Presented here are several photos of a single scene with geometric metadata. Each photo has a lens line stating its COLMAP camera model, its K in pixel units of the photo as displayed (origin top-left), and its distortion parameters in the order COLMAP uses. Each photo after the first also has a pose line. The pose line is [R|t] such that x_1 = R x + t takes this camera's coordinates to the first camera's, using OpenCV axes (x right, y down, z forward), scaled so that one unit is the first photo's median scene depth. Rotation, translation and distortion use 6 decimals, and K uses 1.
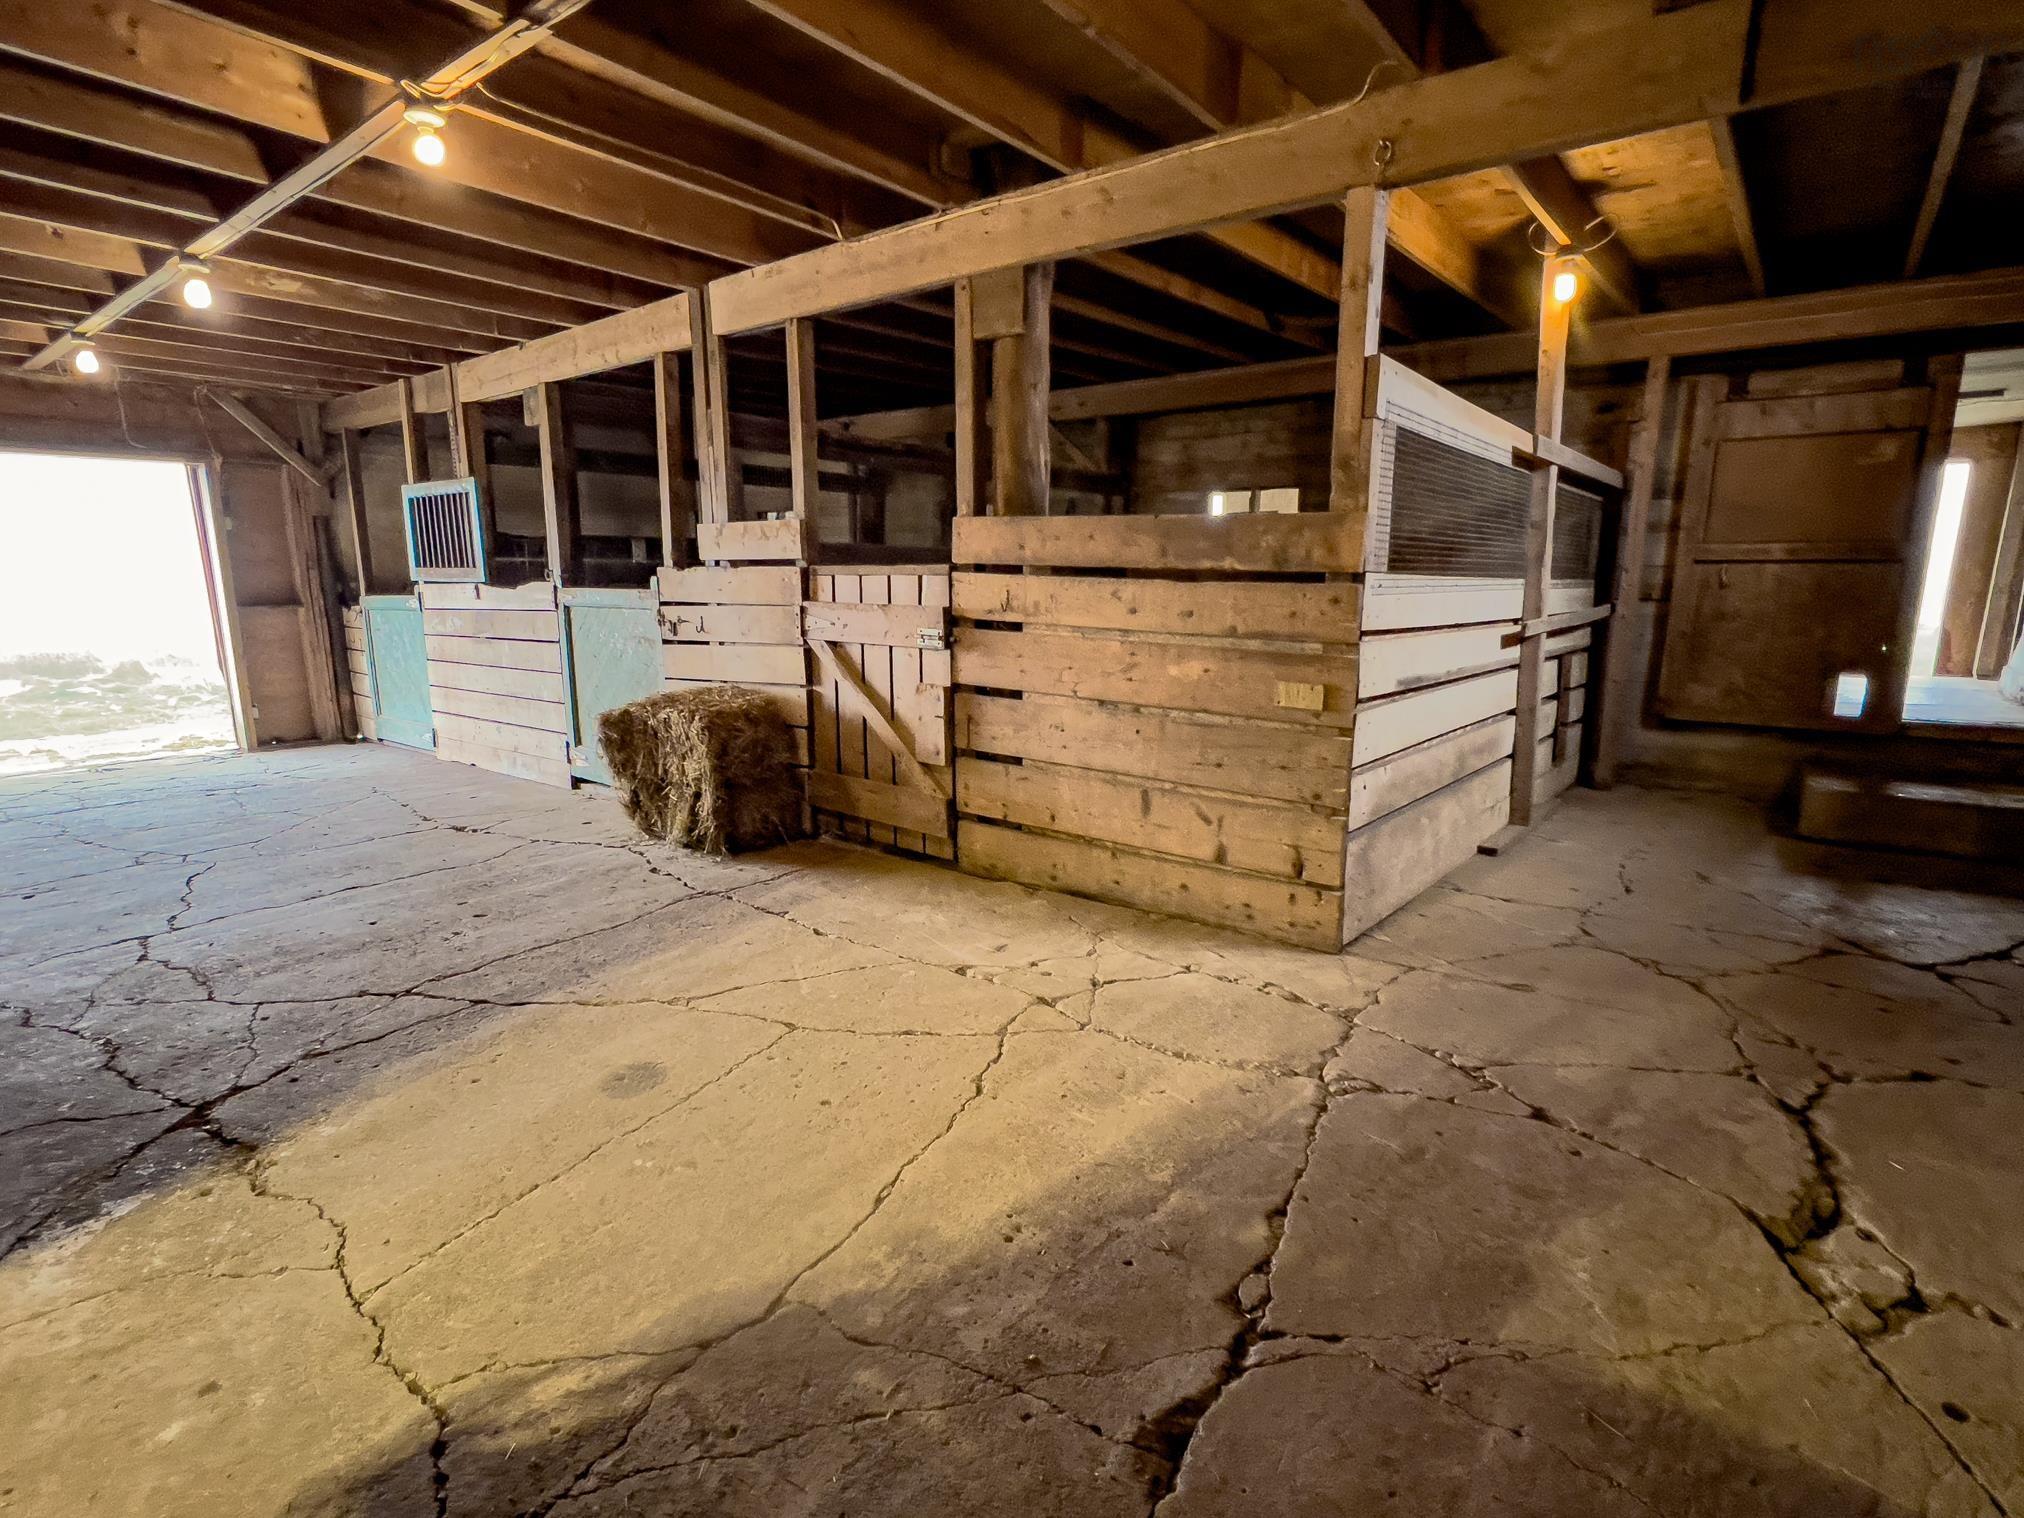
lens RADIAL K [[1007.8, 0, 1000.4], [0, 1007.8, 771.0], [0, 0, 1]] dist [-0.000655, -0.001831]
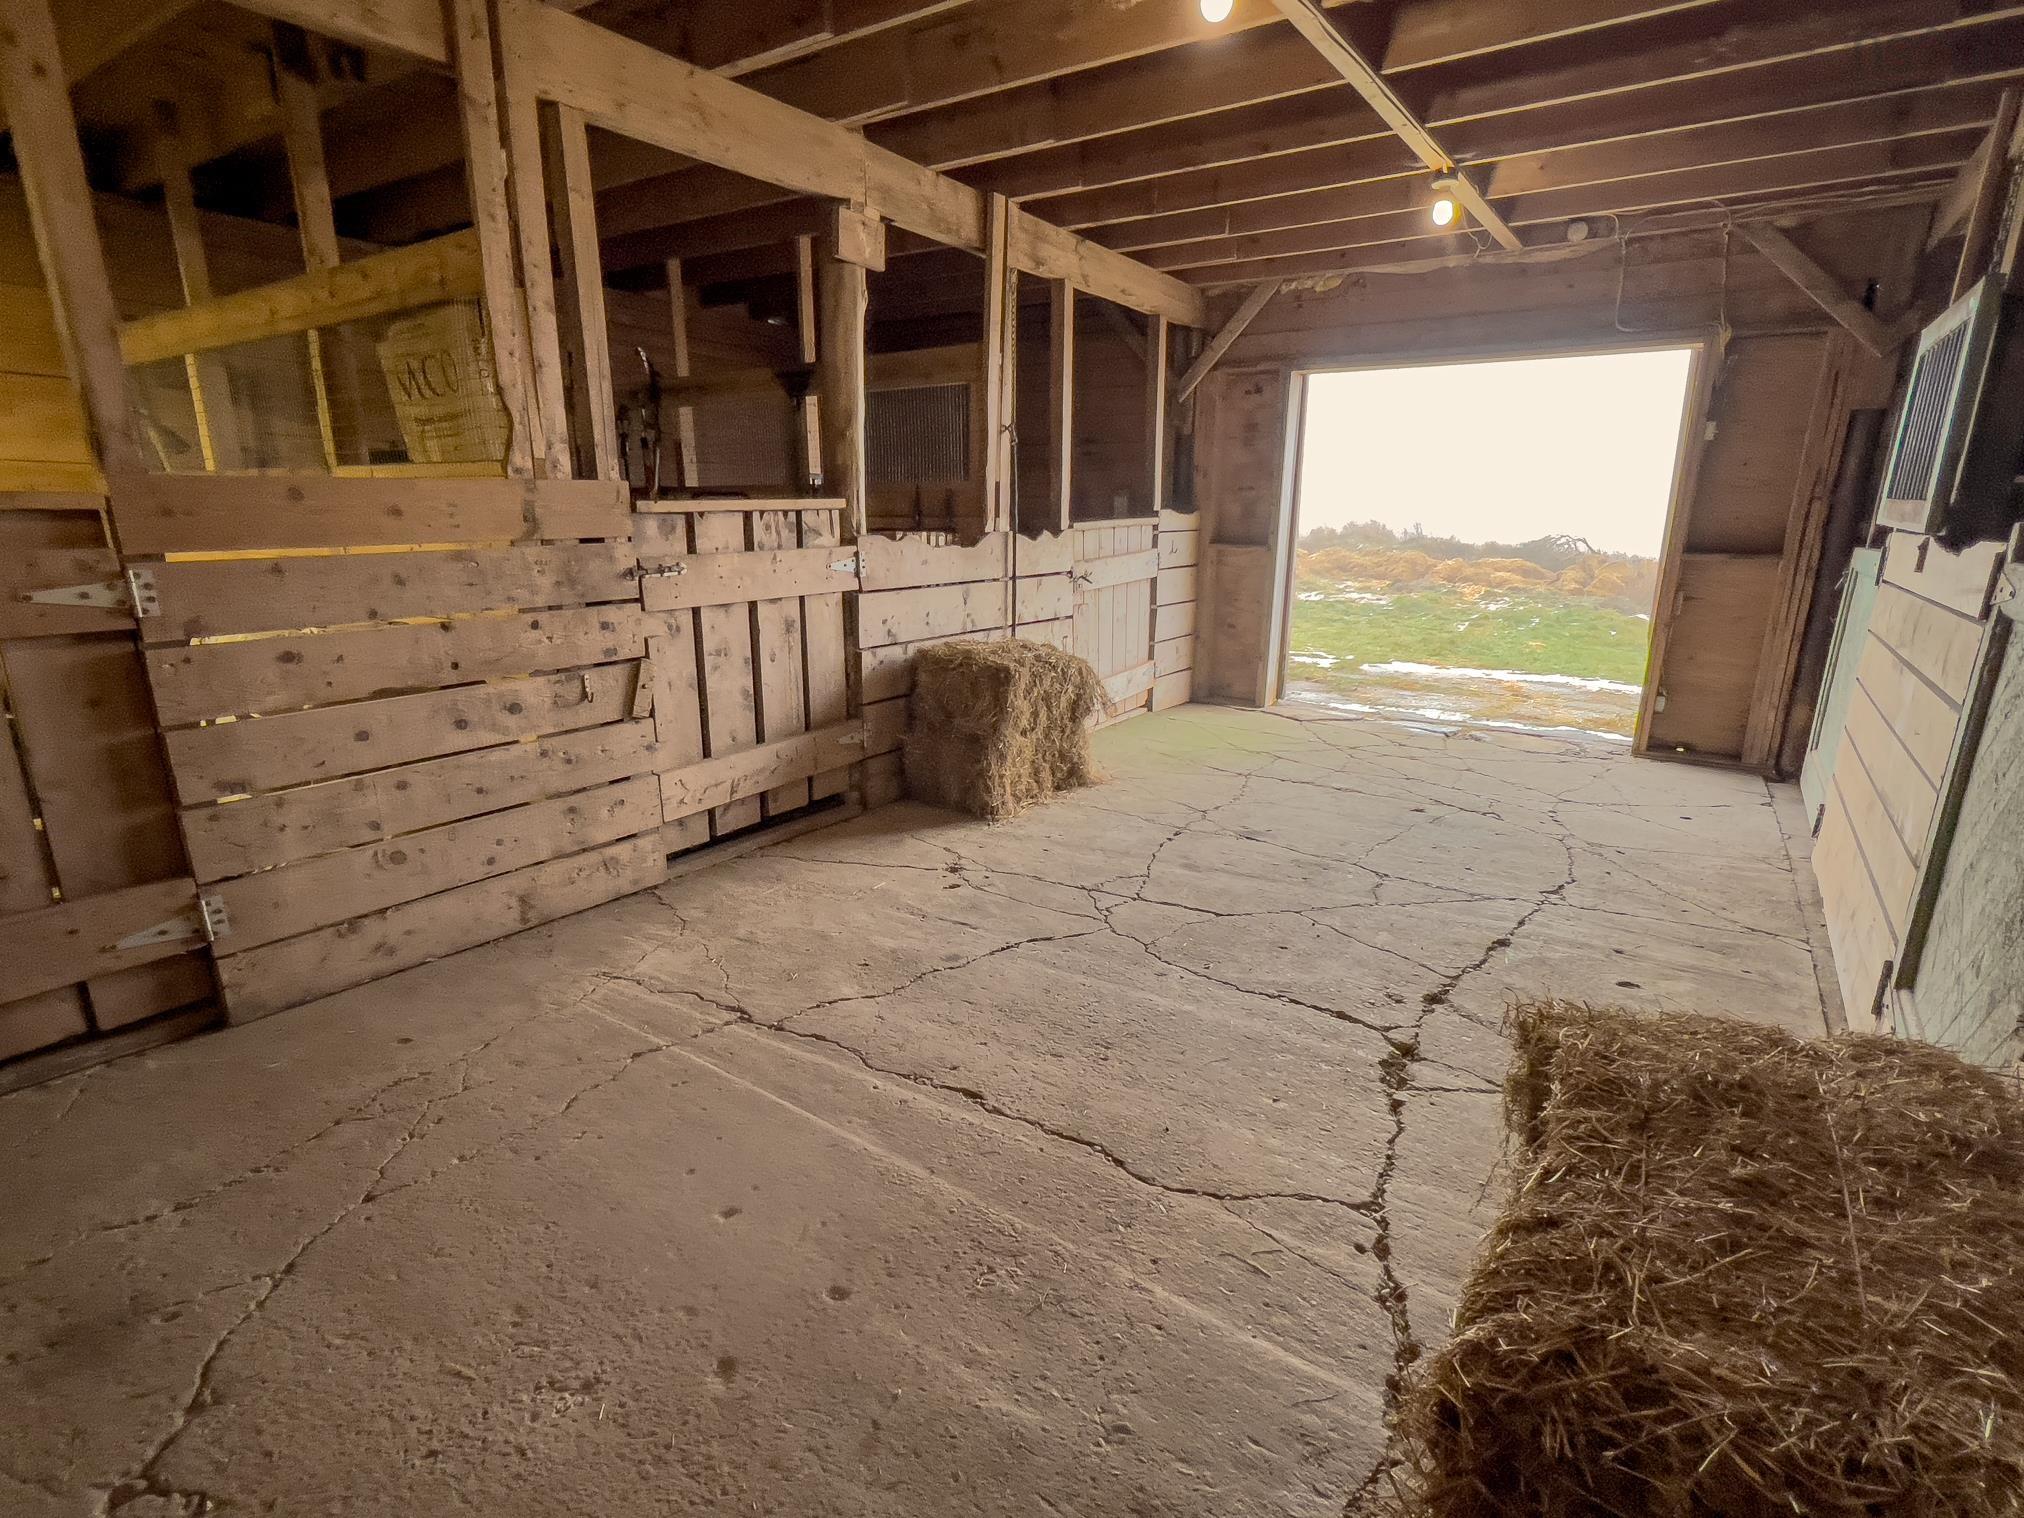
lens RADIAL K [[1007.8, 0, 1015.9], [0, 1007.8, 759.7], [0, 0, 1]] dist [-0.000655, -0.001831]
pose [[0.076657, 0.257787, -0.963156, -0.088416], [-0.199518, 0.950426, 0.238501, -0.104963], [0.976891, 0.173884, 0.124290, 0.505148]]
